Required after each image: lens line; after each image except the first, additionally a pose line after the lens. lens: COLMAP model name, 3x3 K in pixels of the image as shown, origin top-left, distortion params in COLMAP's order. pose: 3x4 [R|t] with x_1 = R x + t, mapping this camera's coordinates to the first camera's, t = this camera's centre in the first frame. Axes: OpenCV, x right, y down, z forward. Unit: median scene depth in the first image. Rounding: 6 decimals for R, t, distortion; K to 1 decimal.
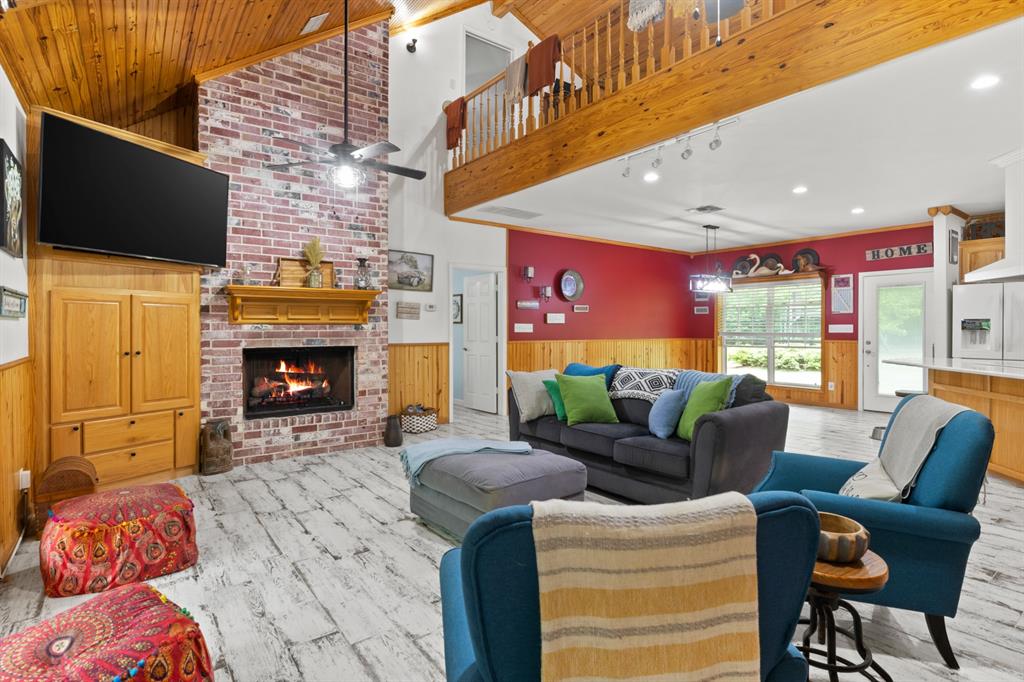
lens RADIAL K [[513.6, 0, 511.1], [0, 513.6, 330.8], [0, 0, 1]] dist [-0.006636, 0.000608]
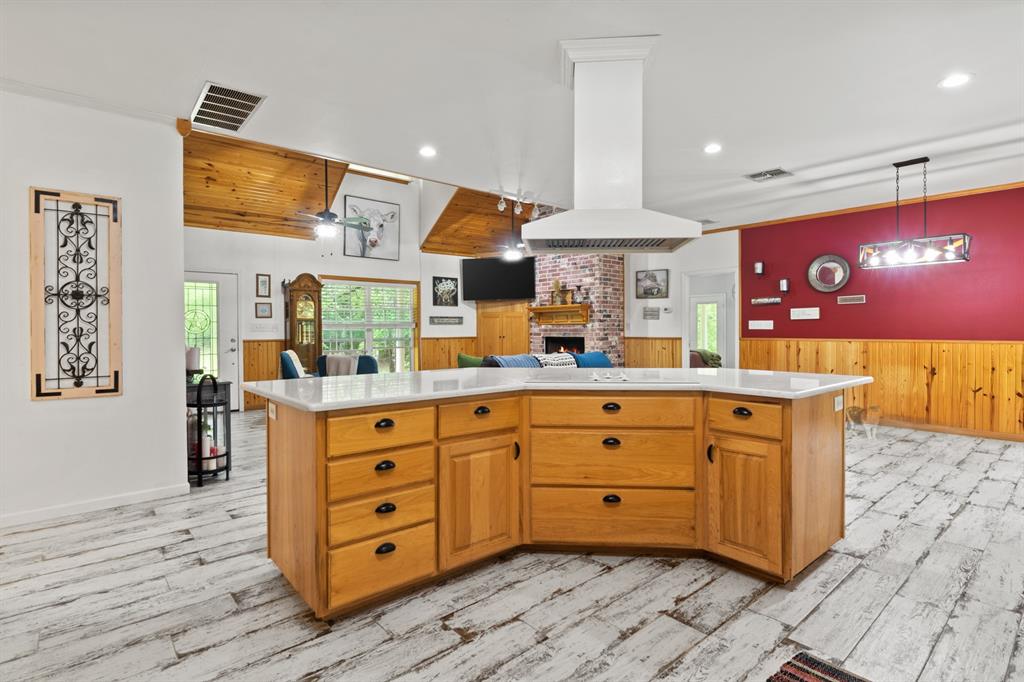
lens RADIAL K [[513.6, 0, 511.3], [0, 513.6, 335.1], [0, 0, 1]] dist [-0.006636, 0.000608]
pose [[0.067575, 0.010566, -0.997658, 1.400031], [-0.000491, 0.999944, 0.010557, 0.005559], [0.997714, -0.000224, 0.067576, 0.661799]]
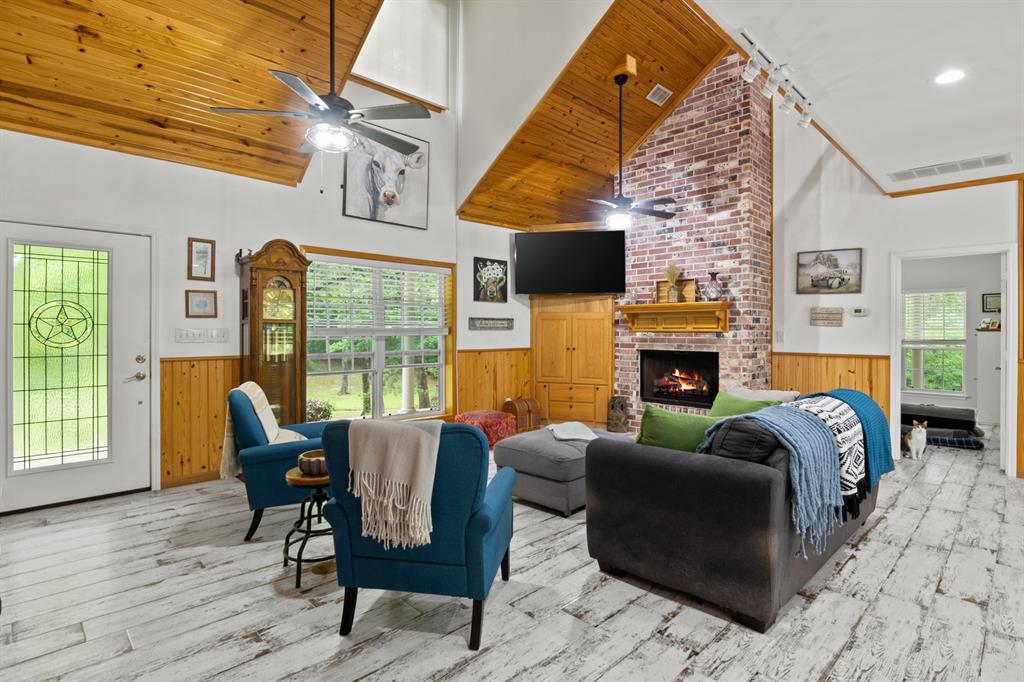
lens RADIAL K [[513.6, 0, 511.6], [0, 513.6, 330.9], [0, 0, 1]] dist [-0.006636, 0.000608]
pose [[0.133070, 0.002873, -0.991102, 0.741079], [-0.009948, 0.999949, 0.001563, -0.013373], [0.991057, 0.009651, 0.133092, 0.427441]]
